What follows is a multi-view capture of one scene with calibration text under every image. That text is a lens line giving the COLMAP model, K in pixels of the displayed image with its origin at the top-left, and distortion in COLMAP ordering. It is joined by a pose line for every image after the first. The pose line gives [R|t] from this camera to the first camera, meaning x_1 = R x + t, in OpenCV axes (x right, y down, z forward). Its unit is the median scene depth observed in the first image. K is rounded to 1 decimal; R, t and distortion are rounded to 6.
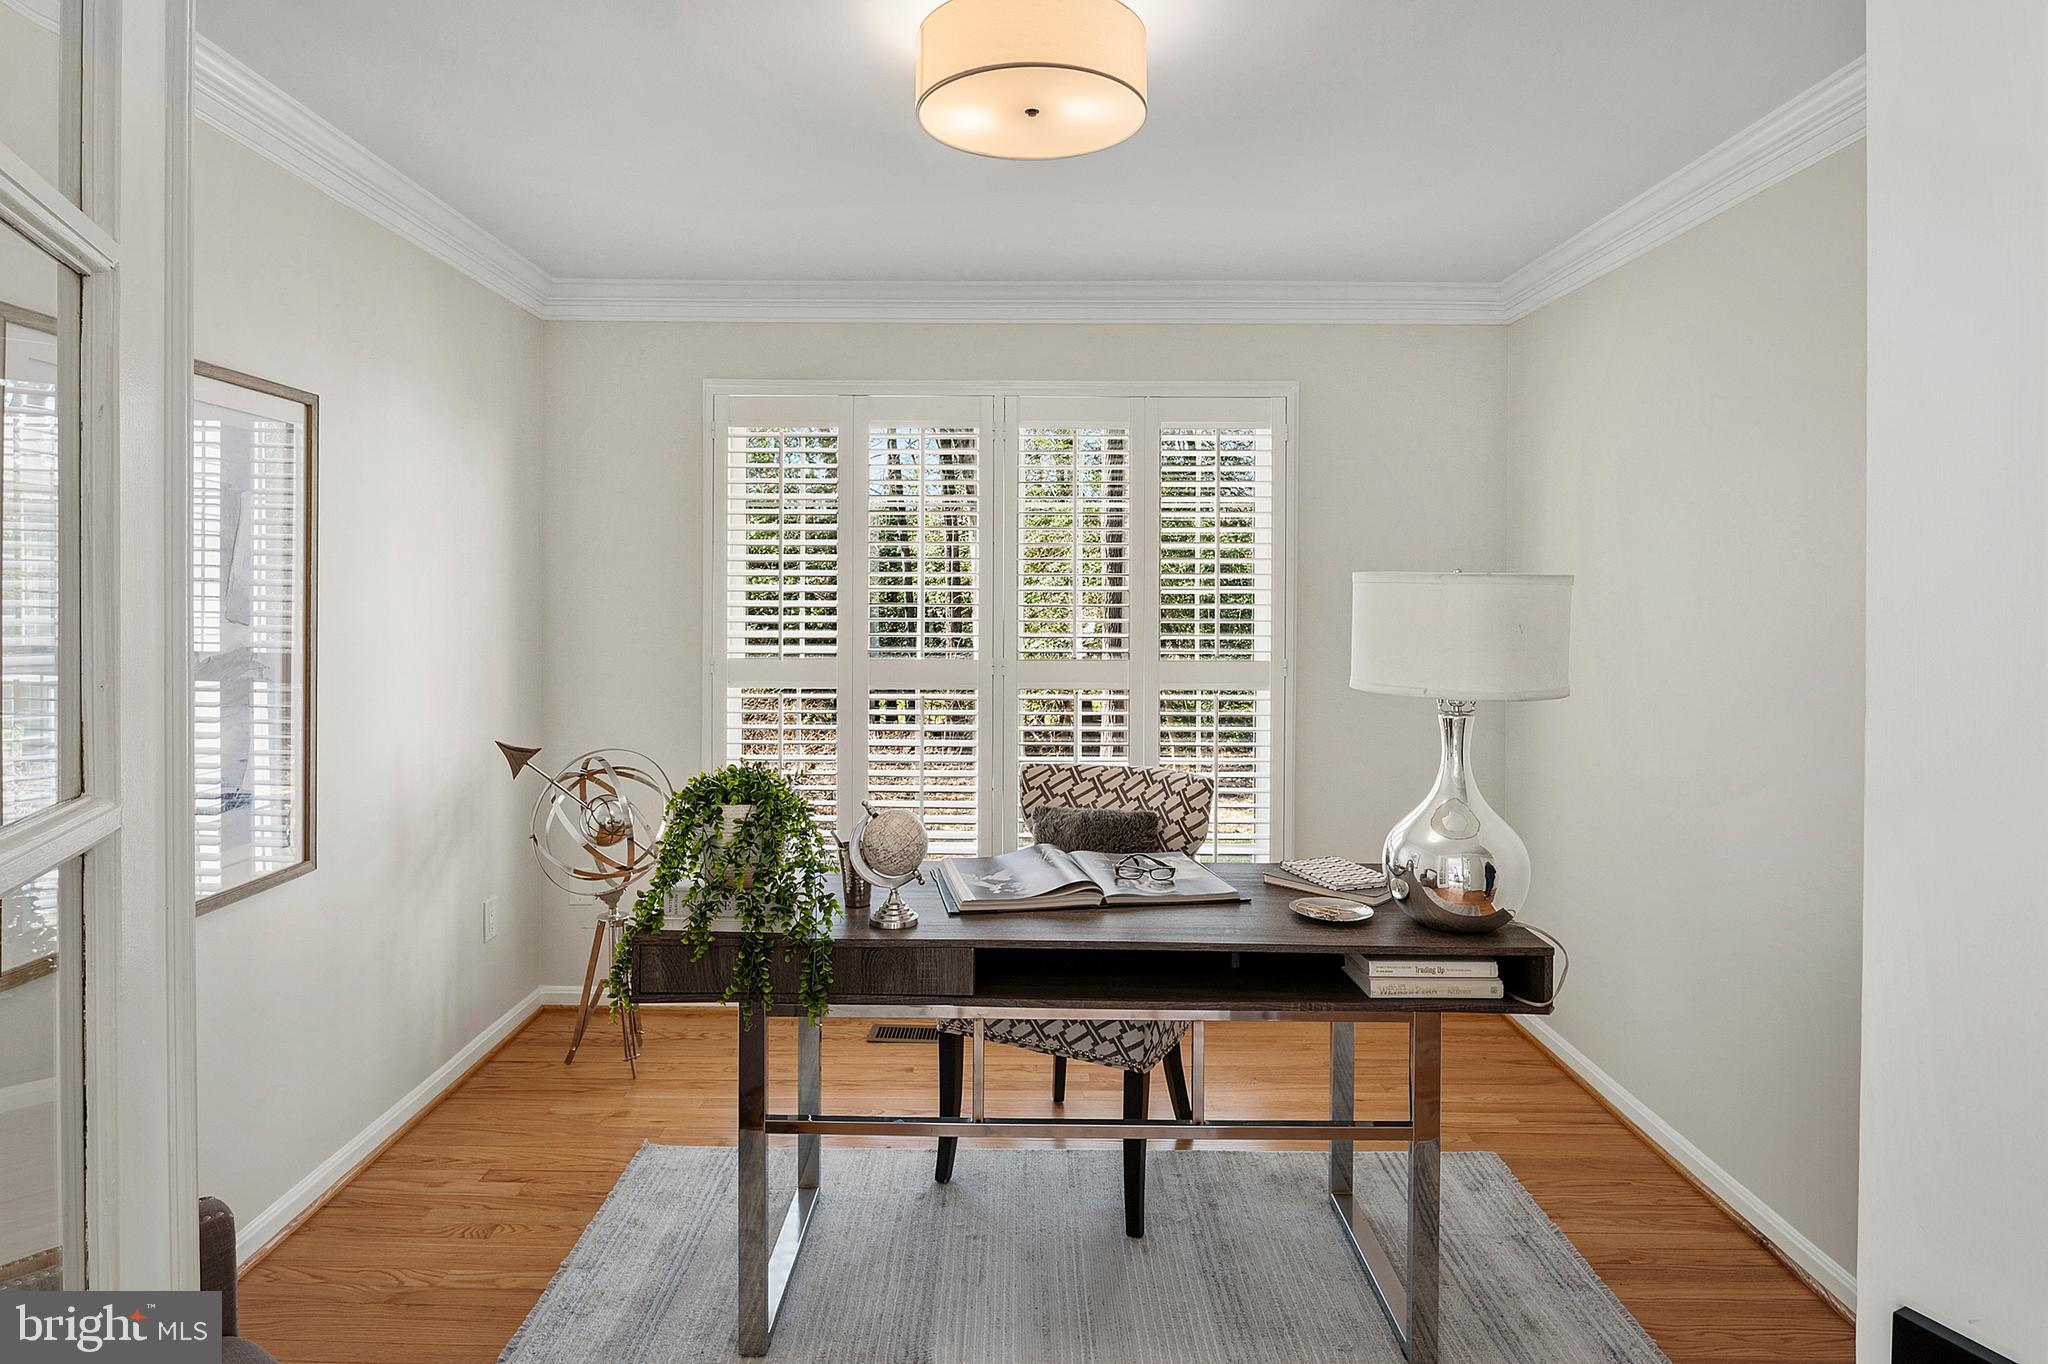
lens RADIAL K [[1126.5, 0, 1022.1], [0, 1126.5, 617.3], [0, 0, 1]] dist [-0.003292, -0.001798]
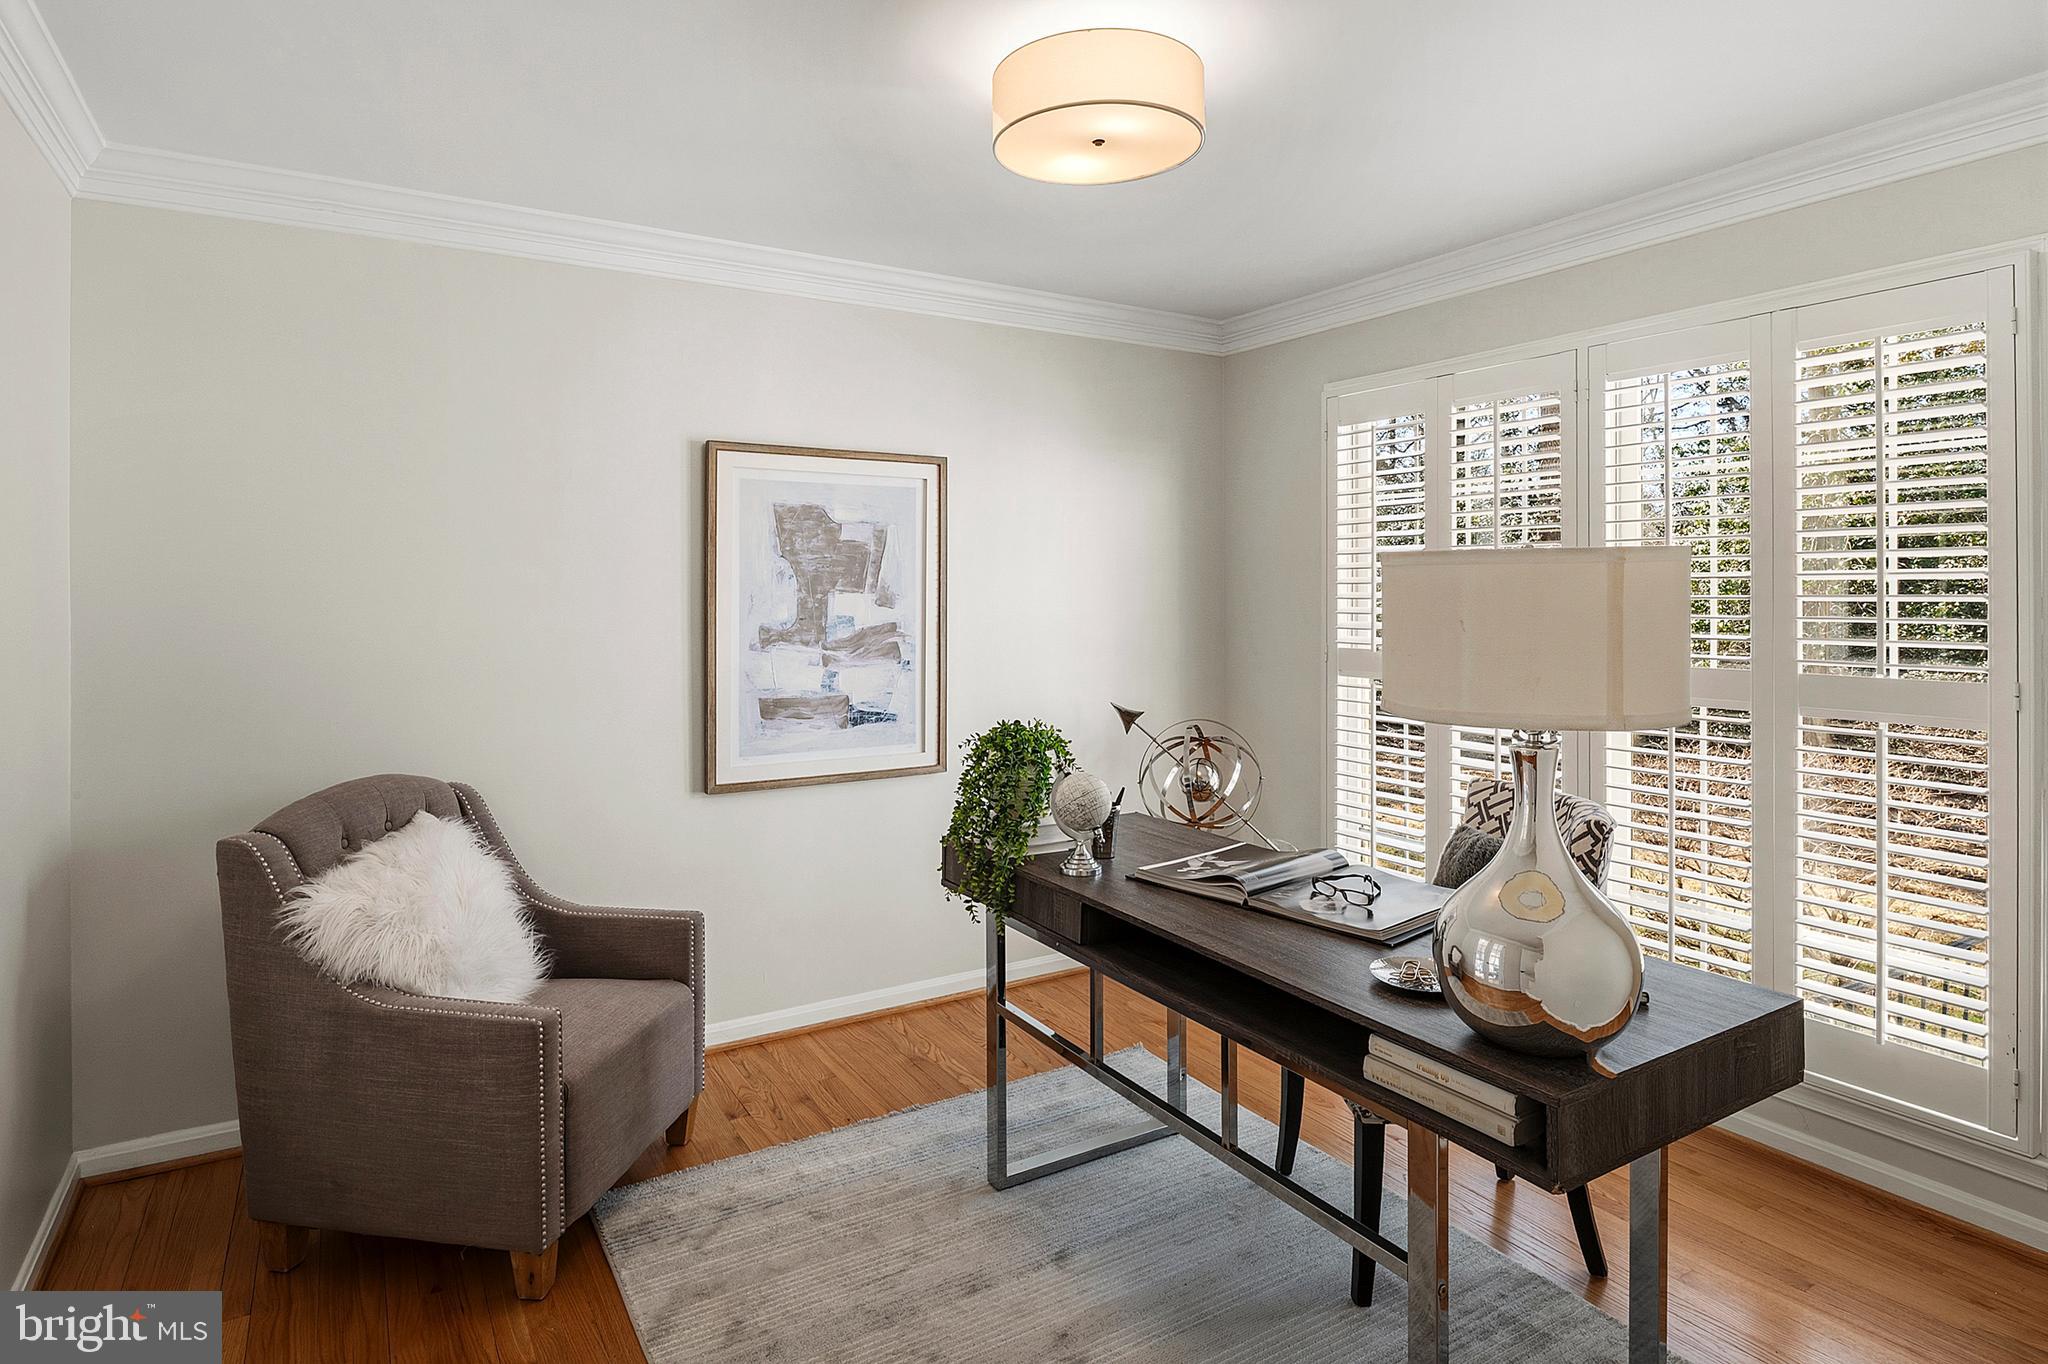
lens RADIAL K [[1126.5, 0, 1022.1], [0, 1126.5, 617.3], [0, 0, 1]] dist [-0.003292, -0.001798]
pose [[0.518558, 0.012689, -0.854948, 0.729631], [-0.012795, 0.999893, 0.007079, 0.005055], [0.854947, 0.007268, 0.518665, 0.311812]]
